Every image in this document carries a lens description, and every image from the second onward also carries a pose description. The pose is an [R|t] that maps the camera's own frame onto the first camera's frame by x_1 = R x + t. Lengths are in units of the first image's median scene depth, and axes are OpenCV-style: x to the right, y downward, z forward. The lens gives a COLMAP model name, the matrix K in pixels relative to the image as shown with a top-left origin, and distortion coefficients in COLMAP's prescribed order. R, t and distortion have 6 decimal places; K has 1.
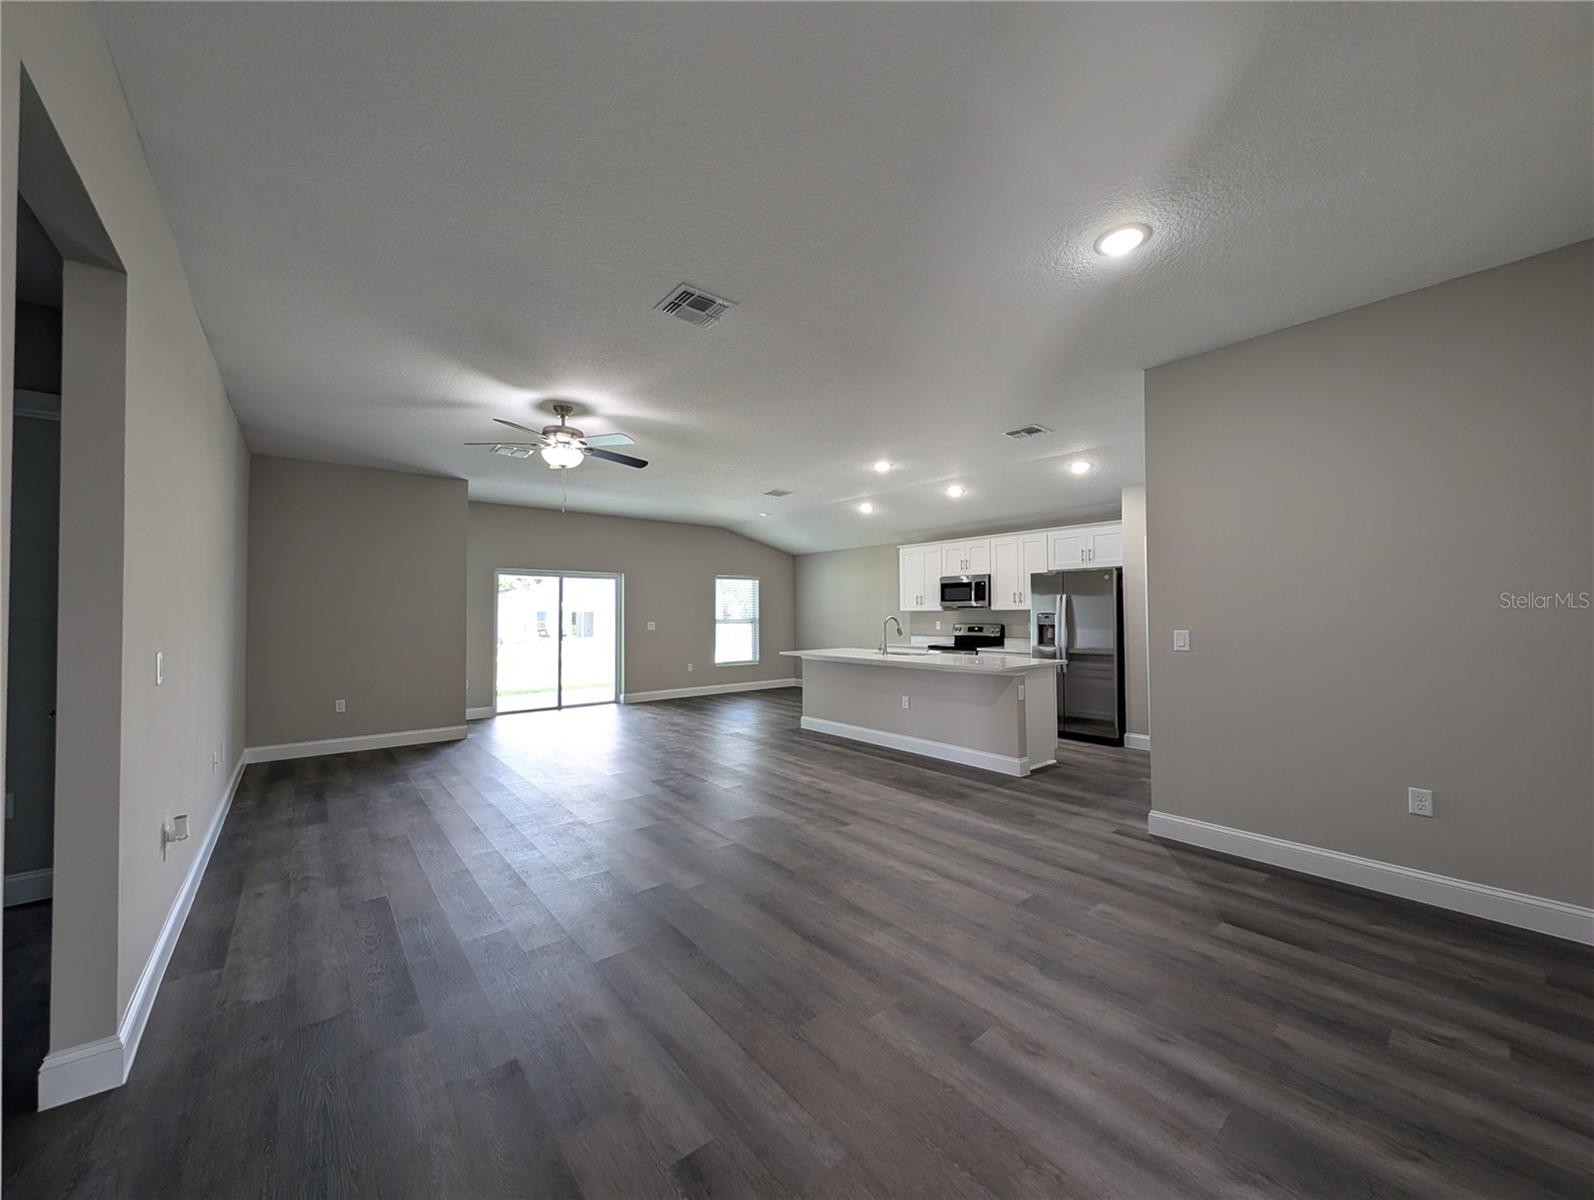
lens RADIAL K [[598.9, 0, 797.8], [0, 598.9, 602.2], [0, 0, 1]] dist [-0.000305, 0.000356]
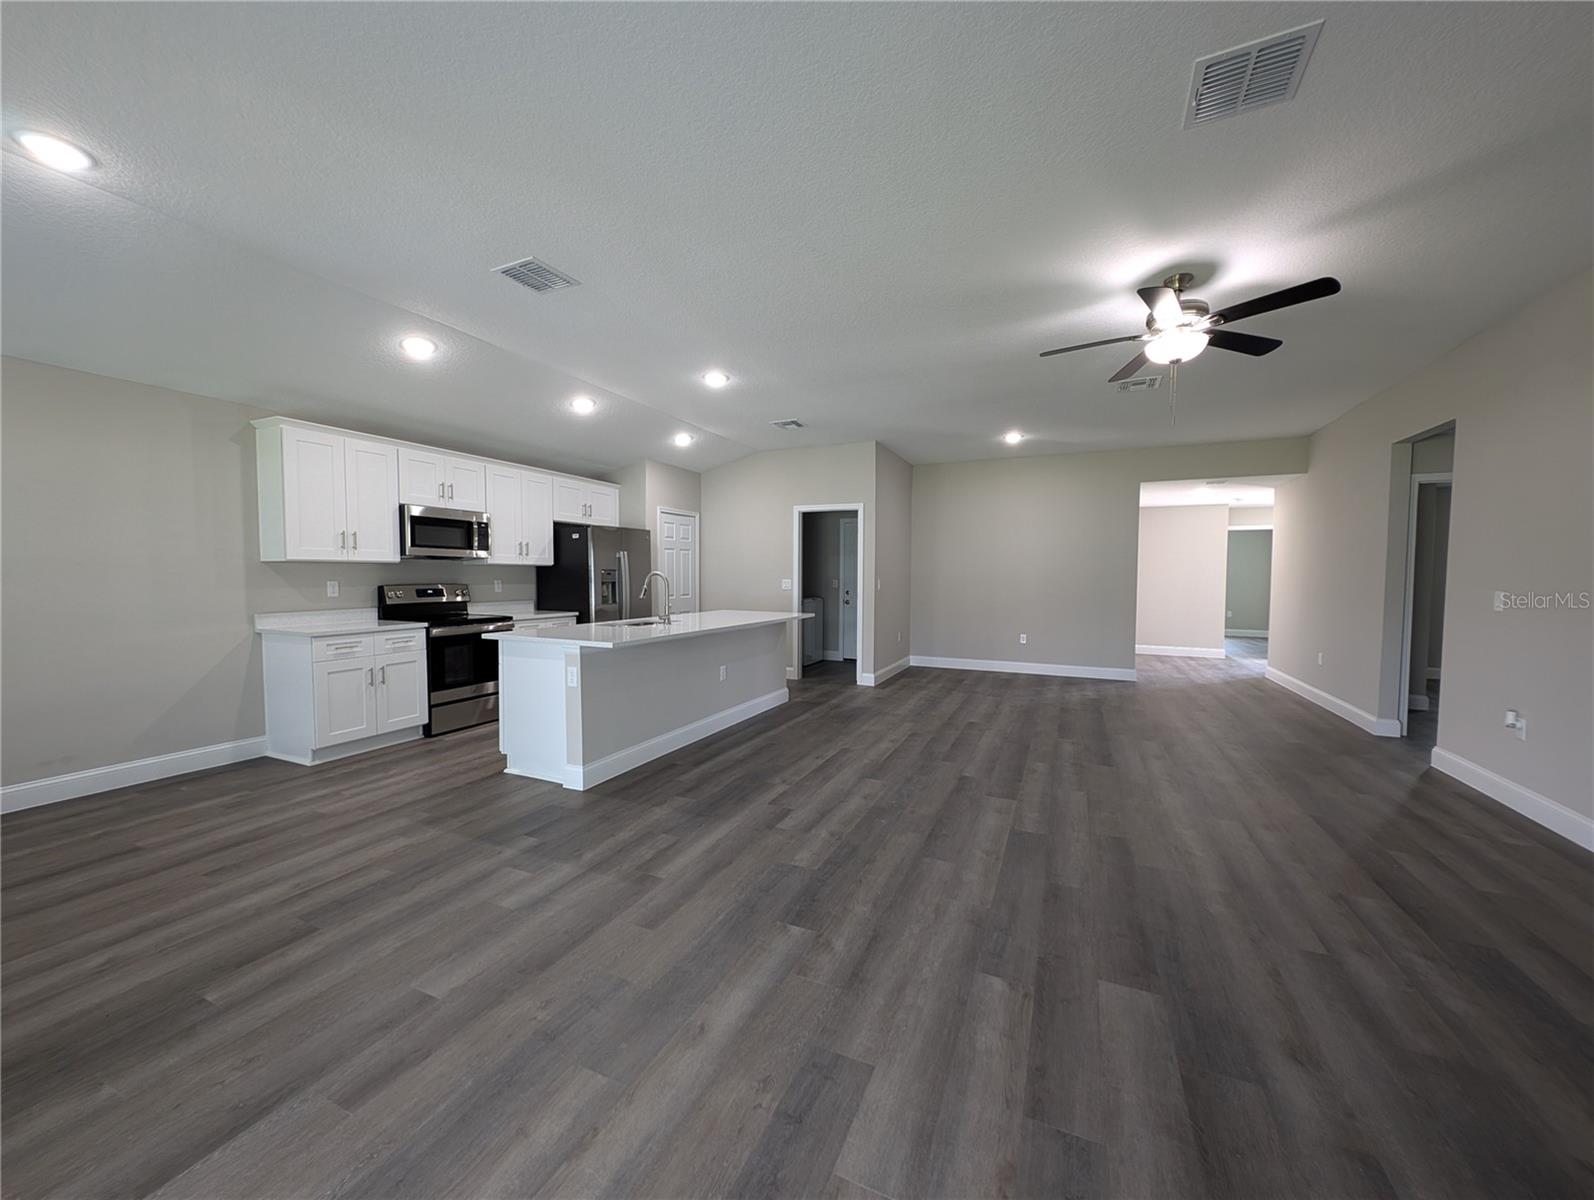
lens RADIAL K [[598.9, 0, 802.7], [0, 598.9, 608.4], [0, 0, 1]] dist [-0.000305, 0.000356]
pose [[-0.440512, -0.047060, 0.896512, -0.629873], [-0.018355, 0.998888, 0.043416, 0.036915], [-0.897559, 0.002670, -0.440886, 1.272533]]
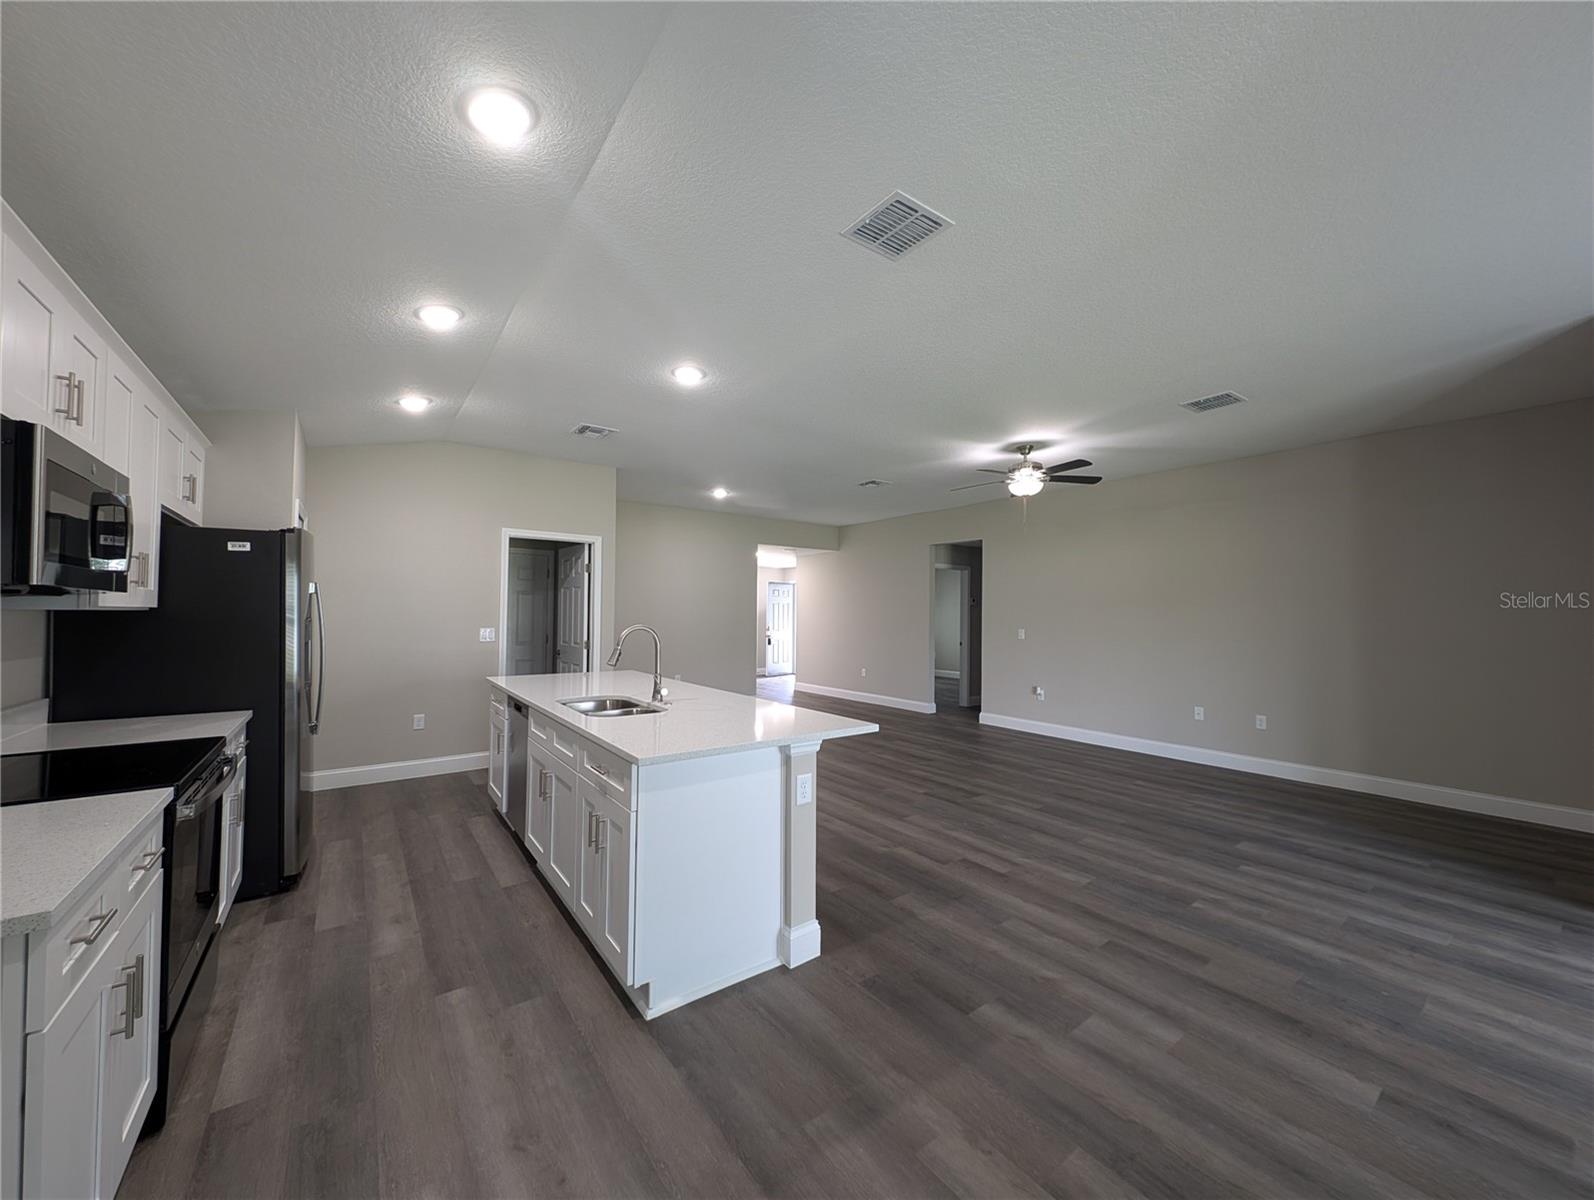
lens RADIAL K [[598.9, 0, 801.0], [0, 598.9, 597.2], [0, 0, 1]] dist [-0.000305, 0.000356]
pose [[-0.999005, -0.003873, 0.044436, 0.013534], [-0.005789, 0.999055, -0.043068, 0.022897], [-0.044227, -0.043282, -0.998083, 1.636799]]
